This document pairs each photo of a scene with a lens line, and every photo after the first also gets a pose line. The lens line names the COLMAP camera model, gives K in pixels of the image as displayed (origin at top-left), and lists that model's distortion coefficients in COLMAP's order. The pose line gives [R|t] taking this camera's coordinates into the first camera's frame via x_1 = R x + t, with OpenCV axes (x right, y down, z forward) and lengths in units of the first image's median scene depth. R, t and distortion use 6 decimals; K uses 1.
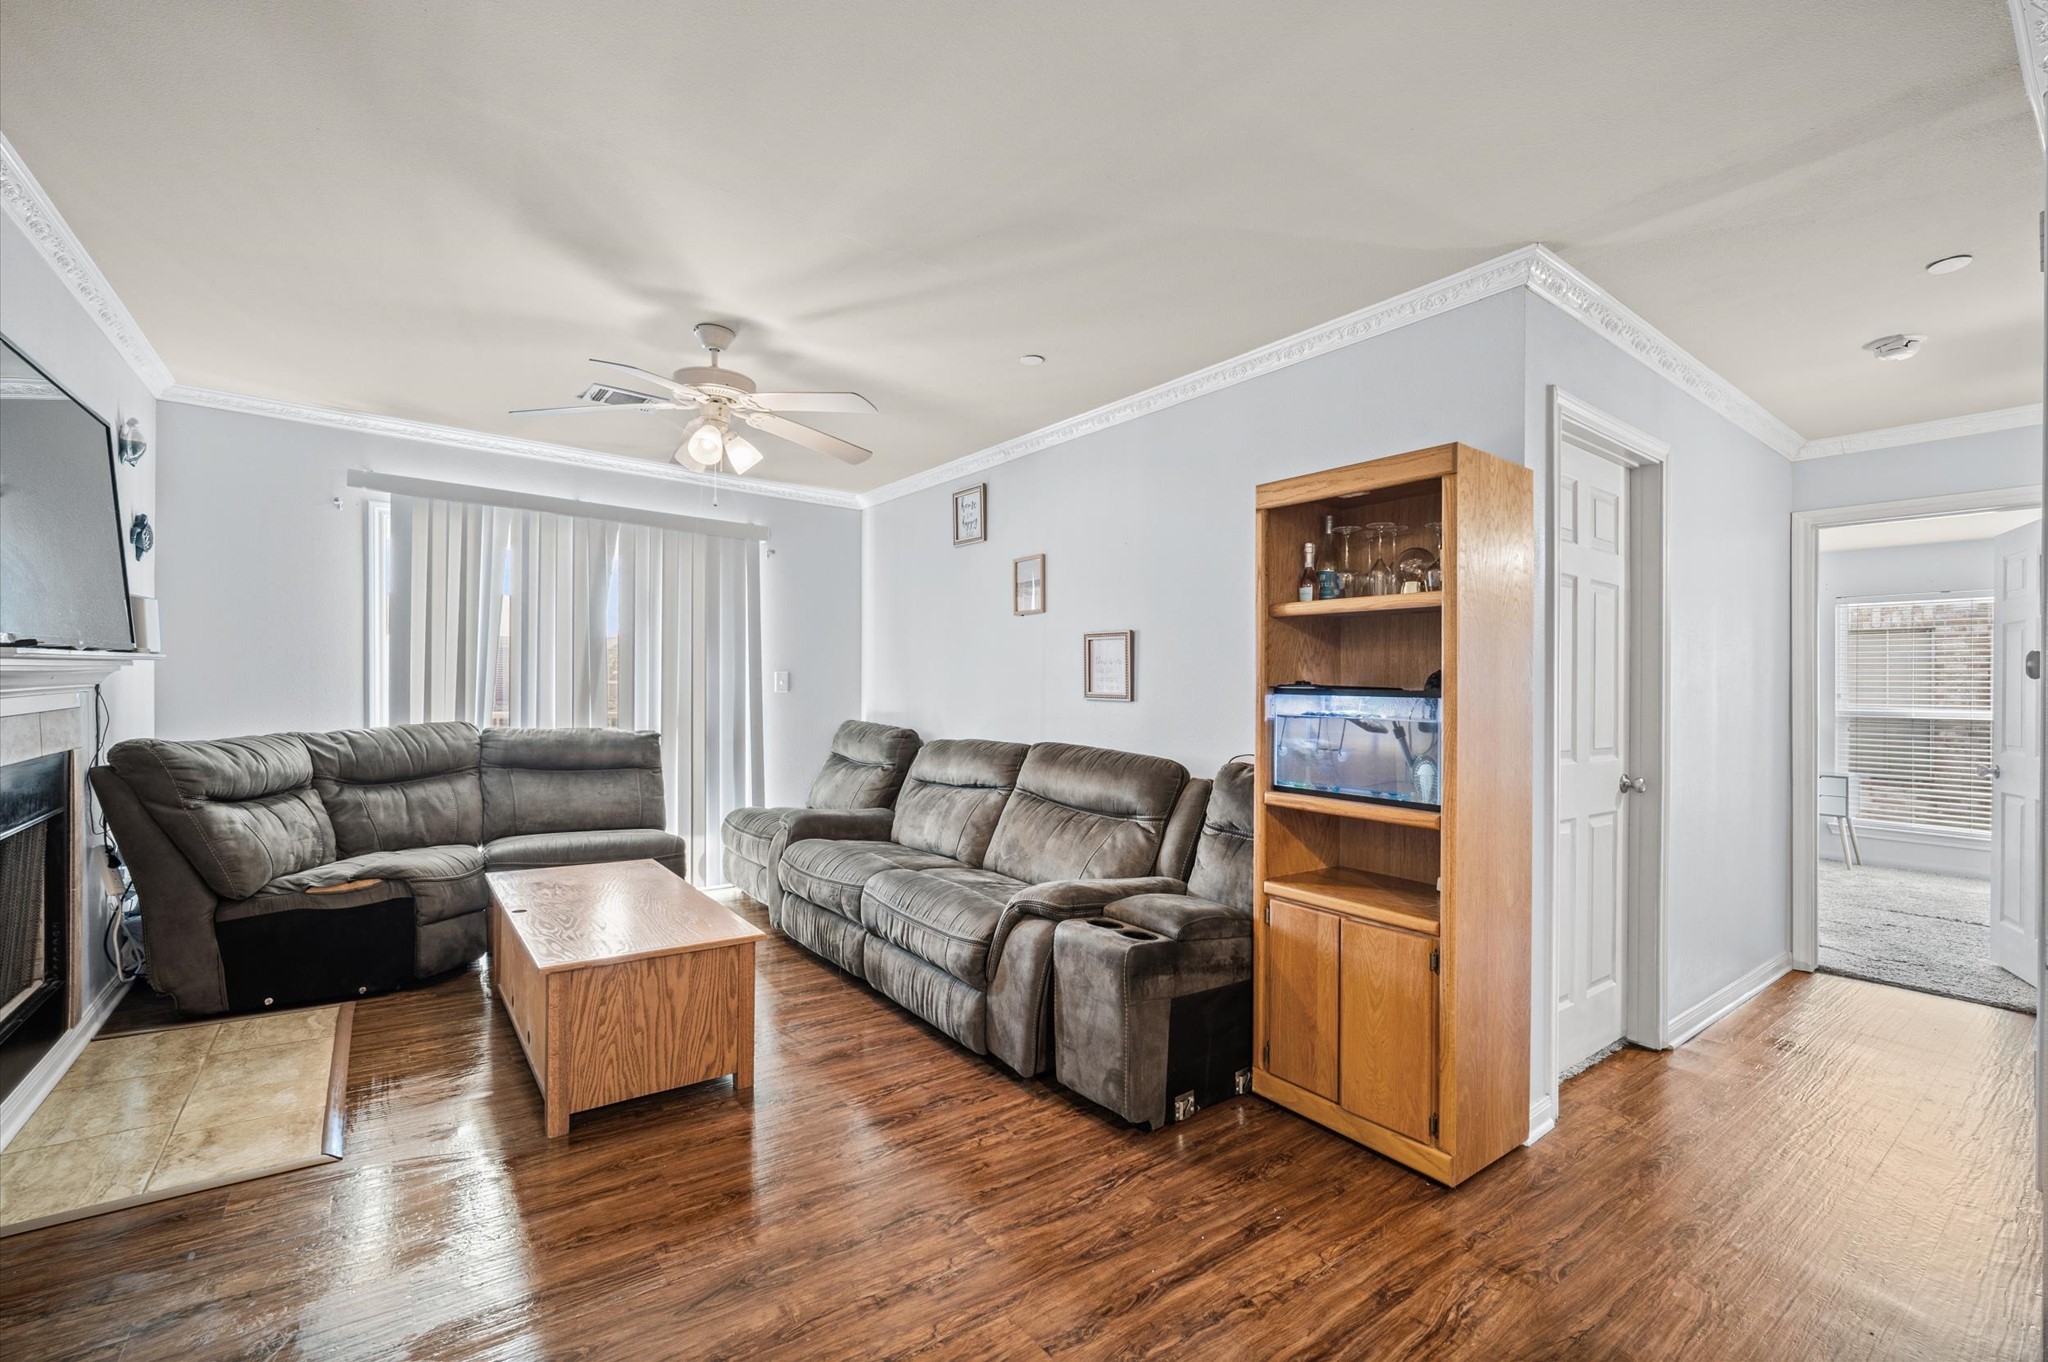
lens RADIAL K [[868.0, 0, 1017.5], [0, 868.0, 688.8], [0, 0, 1]] dist [0.014948, -0.001502]
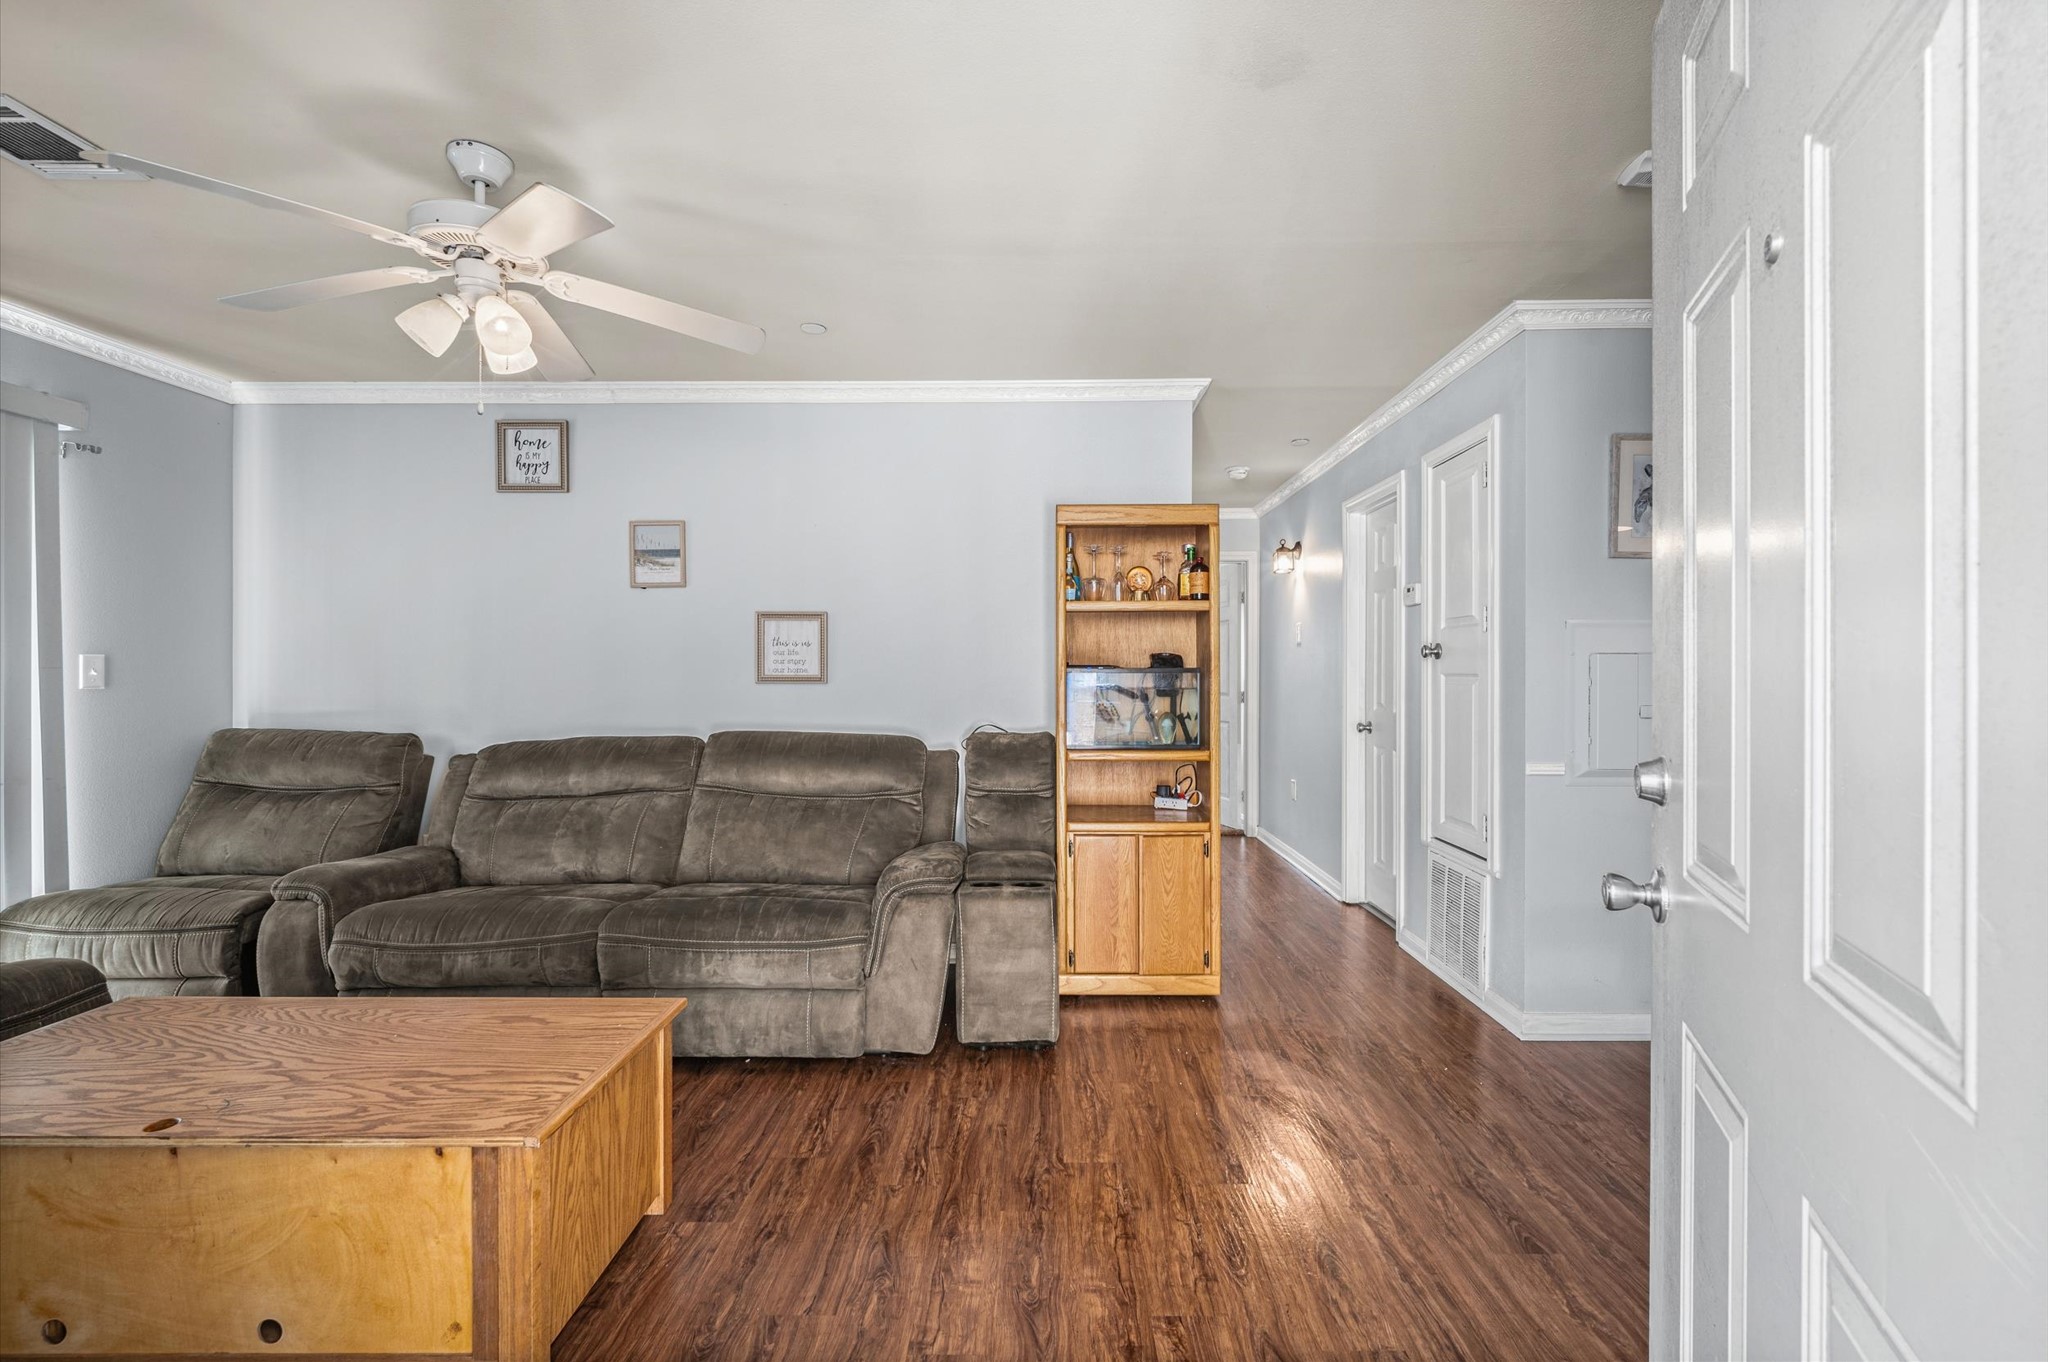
lens RADIAL K [[868.0, 0, 1024.7], [0, 868.0, 664.9], [0, 0, 1]] dist [0.014948, -0.001502]
pose [[0.603672, -0.024088, 0.796869, -0.629077], [0.017225, 0.999704, 0.017170, -0.023518], [-0.797047, 0.003361, 0.603908, 0.248862]]
